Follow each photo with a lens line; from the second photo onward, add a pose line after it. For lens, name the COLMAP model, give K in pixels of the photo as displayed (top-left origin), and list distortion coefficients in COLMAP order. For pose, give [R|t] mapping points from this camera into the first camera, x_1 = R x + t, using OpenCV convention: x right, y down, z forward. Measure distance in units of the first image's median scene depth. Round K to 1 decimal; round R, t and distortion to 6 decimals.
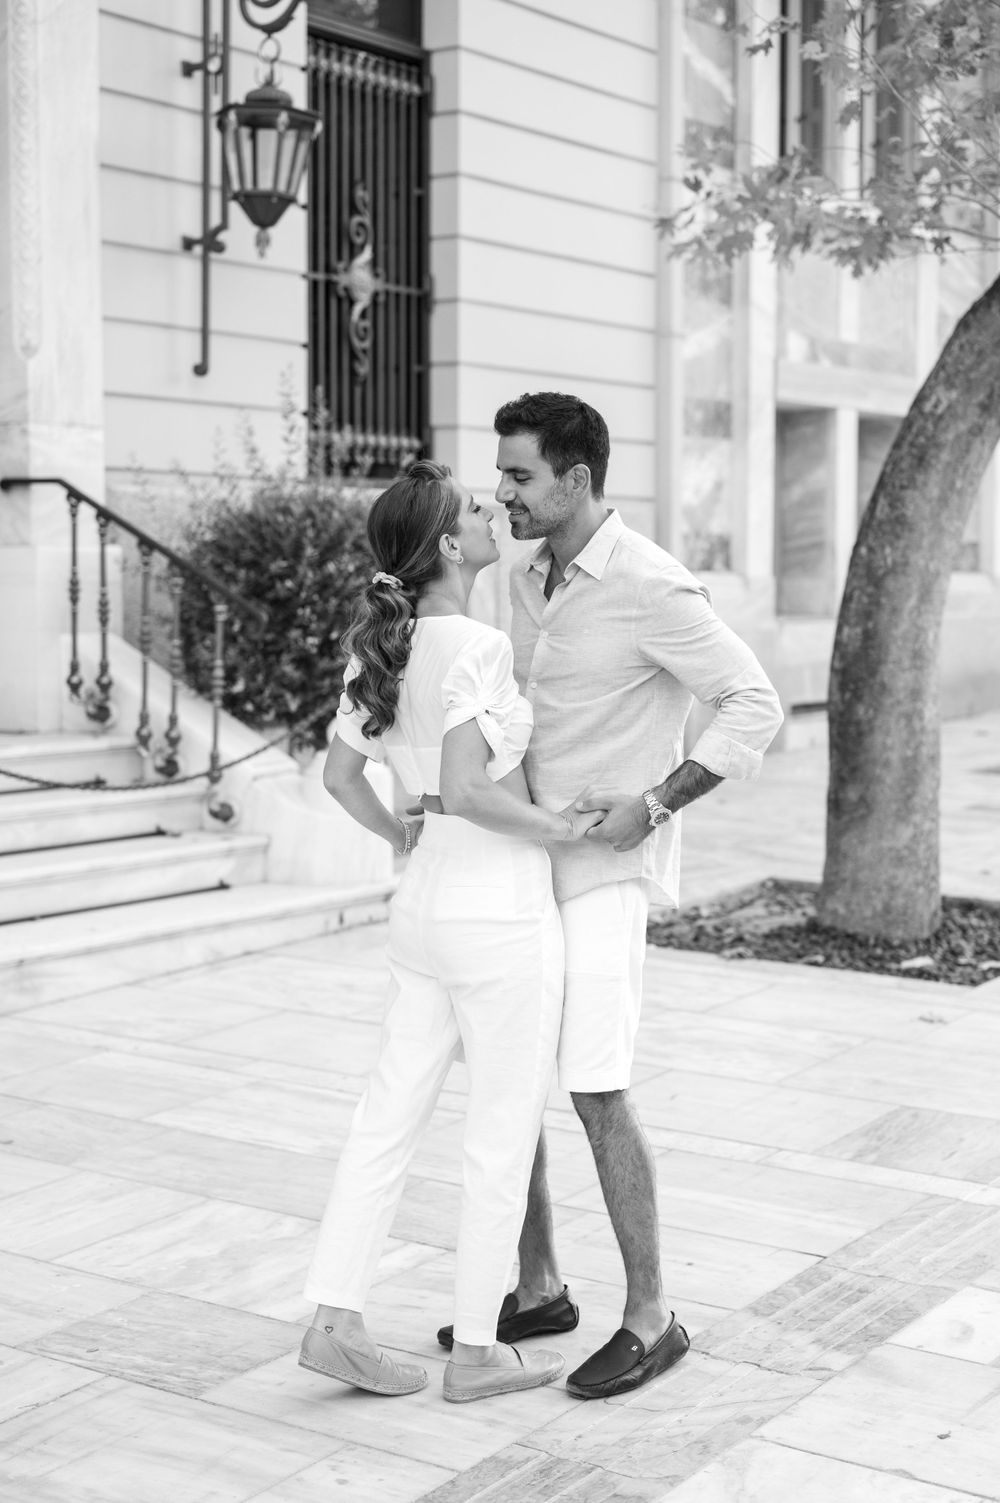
lens RADIAL K [[2308.9, 0, 499.4], [0, 2308.9, 752.3], [0, 0, 1]] dist [-0.005303, 0.000000]
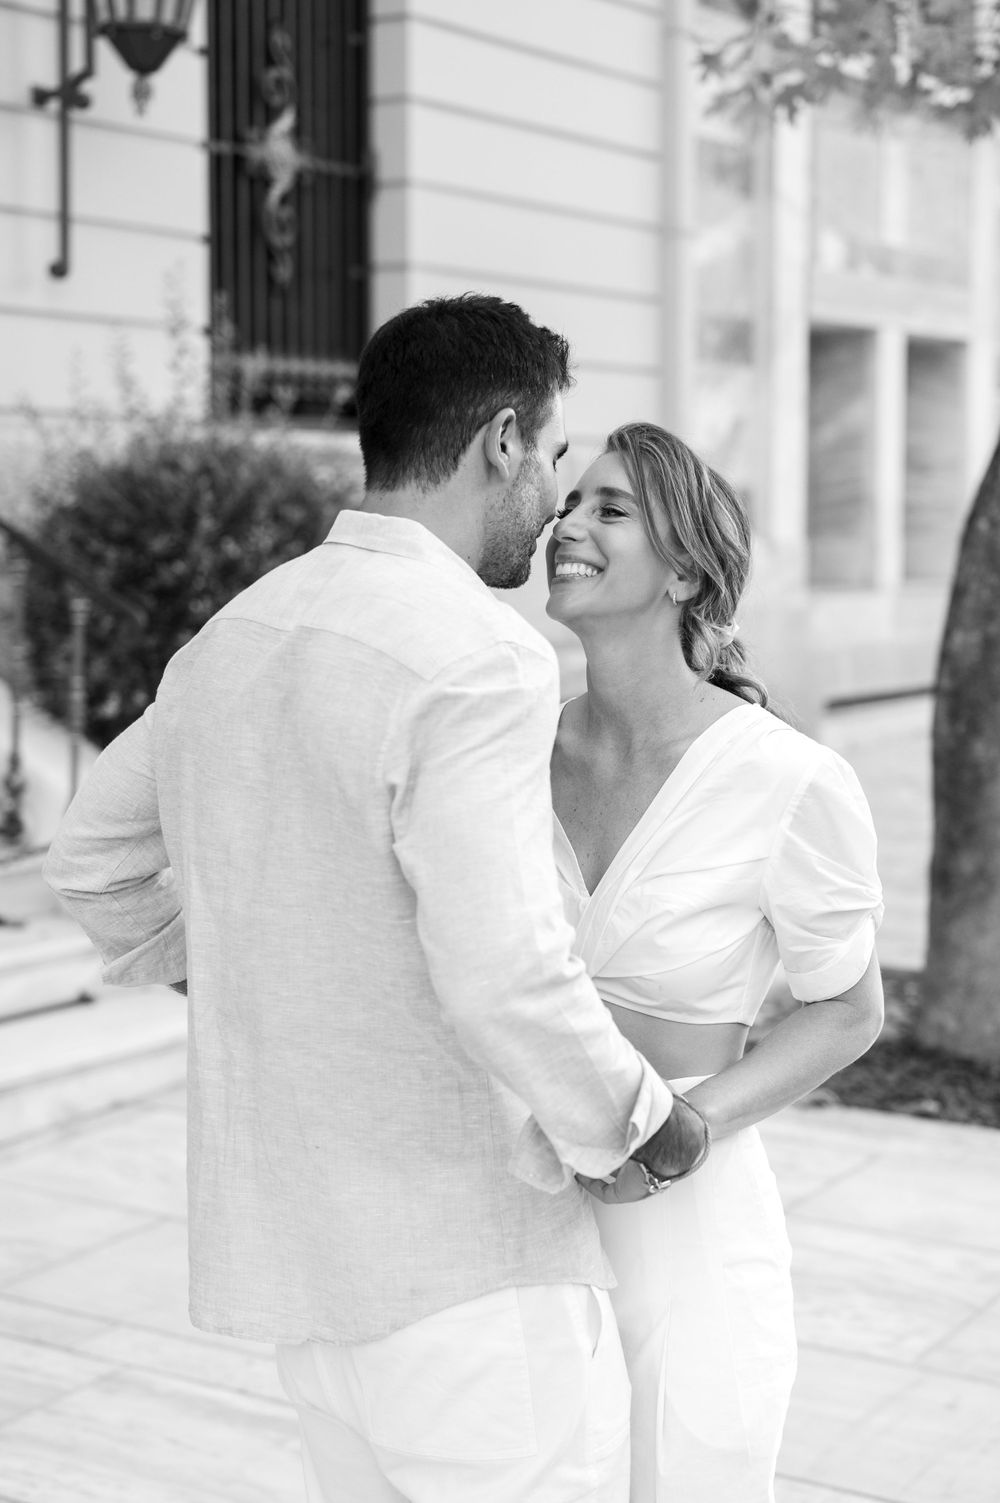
lens RADIAL K [[2308.9, 0, 533.1], [0, 2308.9, 726.3], [0, 0, 1]] dist [-0.005303, 0.000000]
pose [[0.999113, -0.003708, 0.041947, -0.011098], [0.002837, 0.999779, 0.020810, -0.037860], [-0.042015, -0.020673, 0.998903, 0.273780]]
